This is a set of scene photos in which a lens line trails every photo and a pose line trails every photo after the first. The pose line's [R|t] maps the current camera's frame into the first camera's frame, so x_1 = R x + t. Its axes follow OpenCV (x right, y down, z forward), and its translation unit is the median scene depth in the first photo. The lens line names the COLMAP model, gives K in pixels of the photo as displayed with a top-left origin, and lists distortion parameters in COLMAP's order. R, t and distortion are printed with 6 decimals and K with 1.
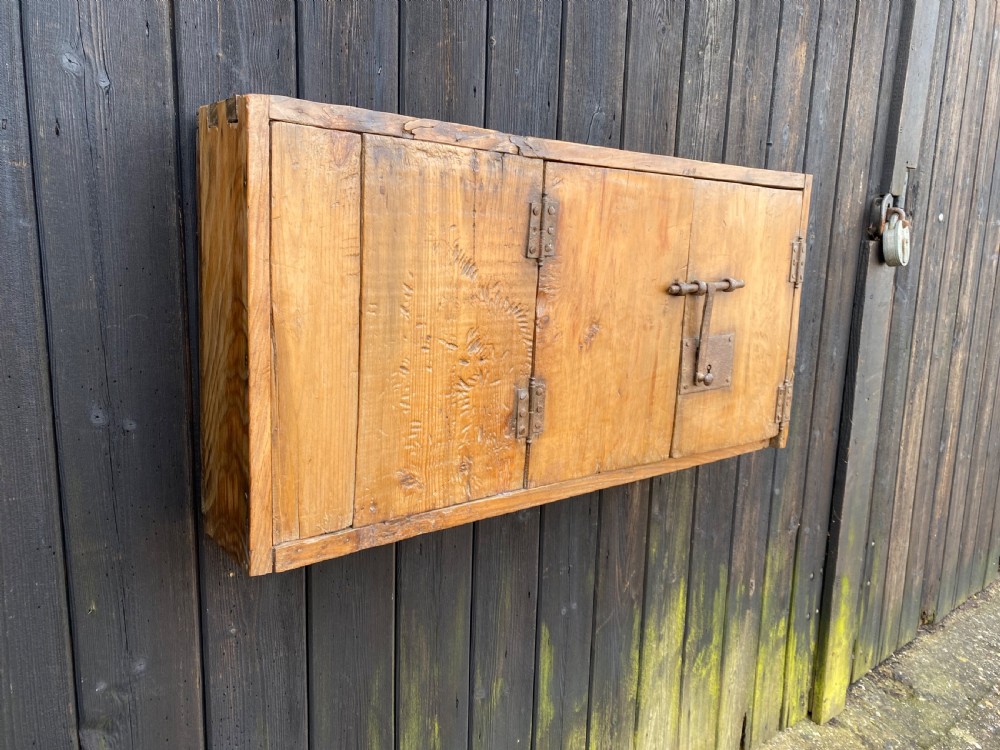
lens RADIAL K [[764.9, 0, 506.1], [0, 764.9, 384.9], [0, 0, 1]] dist [0.019645, -0.020002]
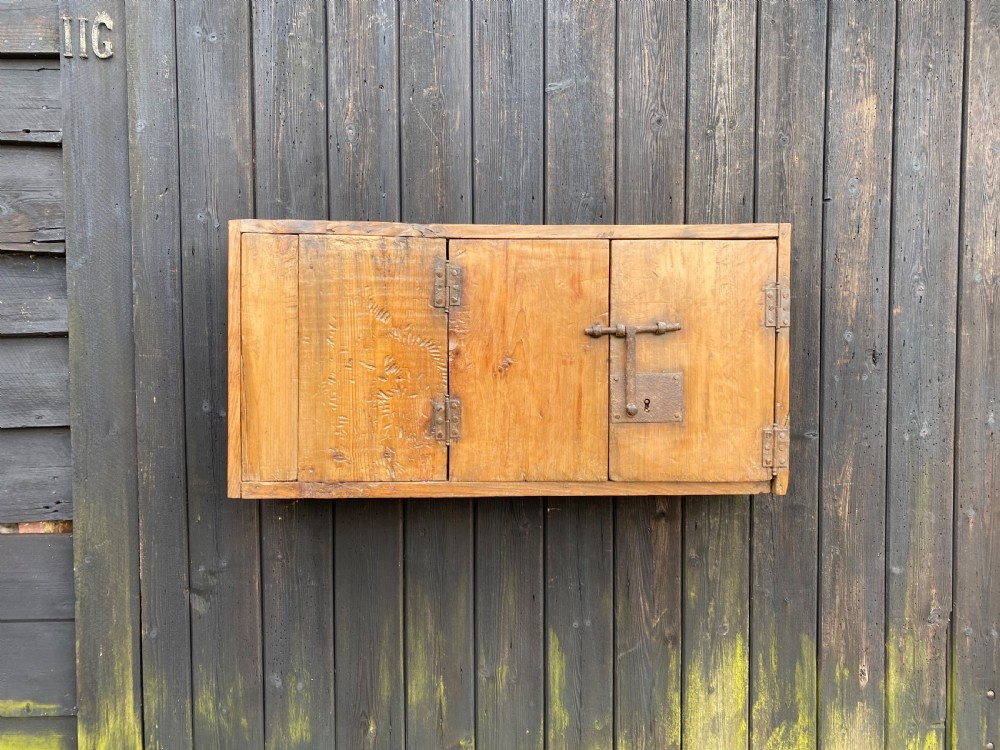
lens RADIAL K [[764.9, 0, 511.3], [0, 764.9, 384.0], [0, 0, 1]] dist [0.019645, -0.020002]
pose [[0.807879, -0.007043, -0.589307, 0.785934], [-0.082383, 0.988762, -0.124754, 0.110840], [0.583562, 0.149335, 0.798219, -0.009494]]
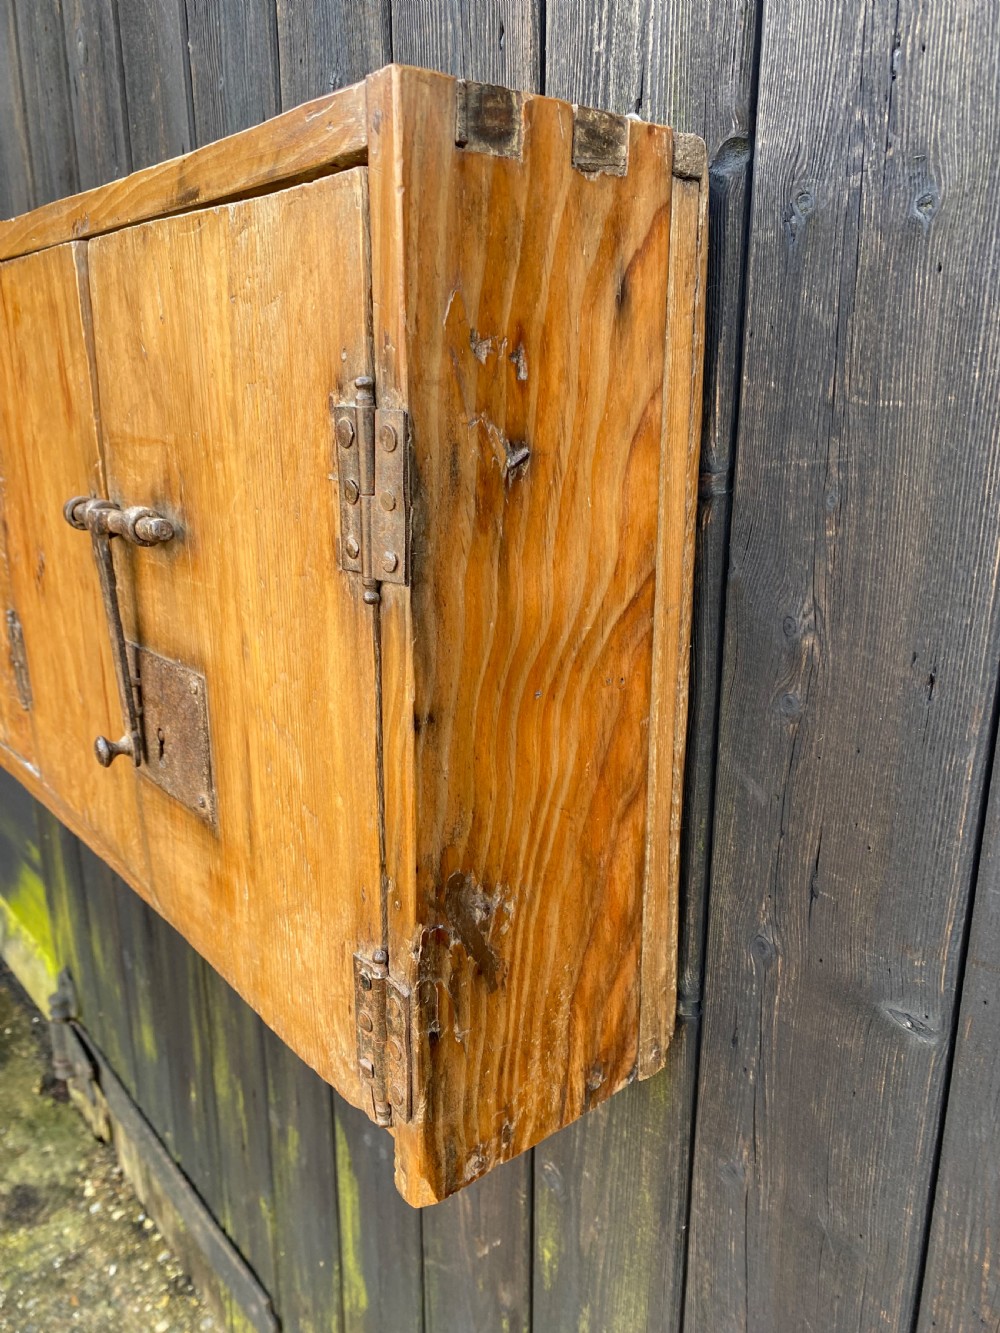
lens RADIAL K [[1019.6, 0, 496.5], [0, 1019.6, 657.7], [0, 0, 1]] dist [0.019645, -0.020002]
pose [[0.030361, 0.238520, -0.970663, 0.778376], [-0.184432, 0.955773, 0.229092, -0.213285], [0.982376, 0.172066, 0.073009, 1.155758]]
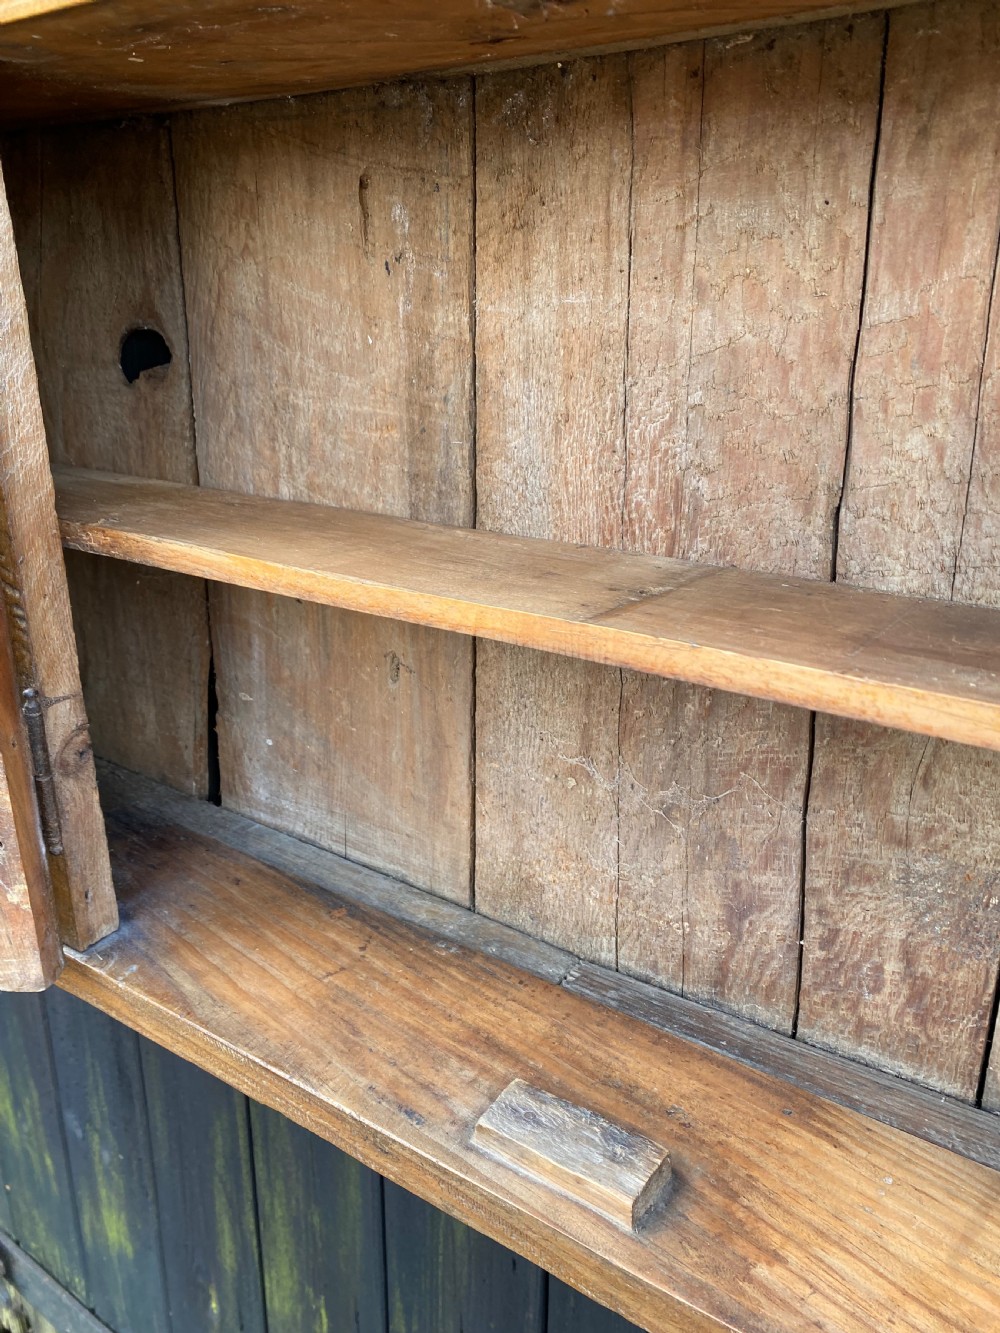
lens RADIAL K [[1019.6, 0, 519.2], [0, 1019.6, 643.1], [0, 0, 1]] dist [0.019645, -0.020002]
pose [[0.302049, 0.261264, -0.916792, 0.470727], [-0.178248, 0.960228, 0.214916, -0.151256], [0.936480, 0.098501, 0.336605, 0.899304]]
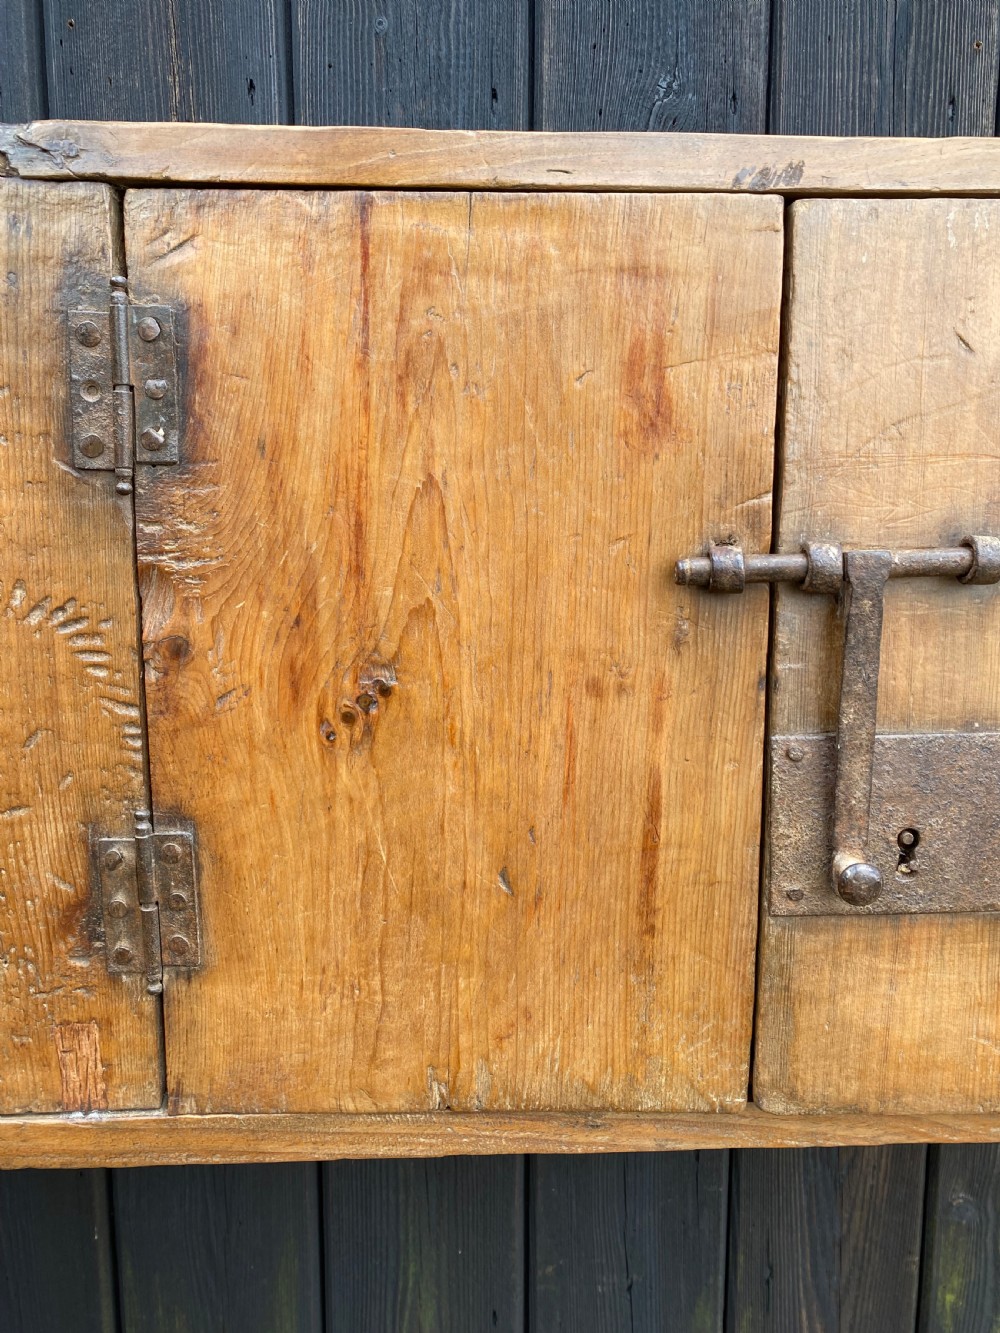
lens RADIAL K [[1019.6, 0, 522.8], [0, 1019.6, 647.4], [0, 0, 1]] dist [0.019645, -0.020002]
pose [[0.812112, 0.052853, -0.581102, 0.380623], [-0.087292, 0.995687, -0.031432, -0.072469], [0.576935, 0.076252, 0.813223, 0.609149]]
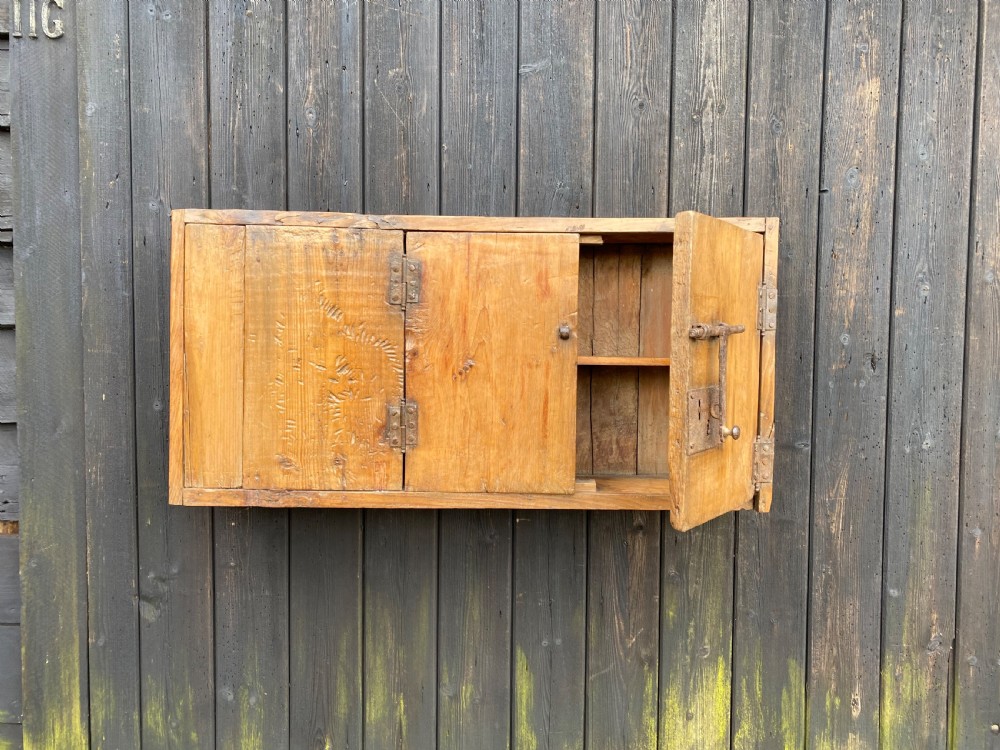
lens RADIAL K [[764.9, 0, 501.9], [0, 764.9, 374.3], [0, 0, 1]] dist [0.019645, -0.020002]
pose [[0.787706, 0.007257, -0.616009, 0.799451], [-0.100257, 0.988111, -0.116559, 0.068925], [0.607839, 0.153574, 0.779068, 0.098081]]
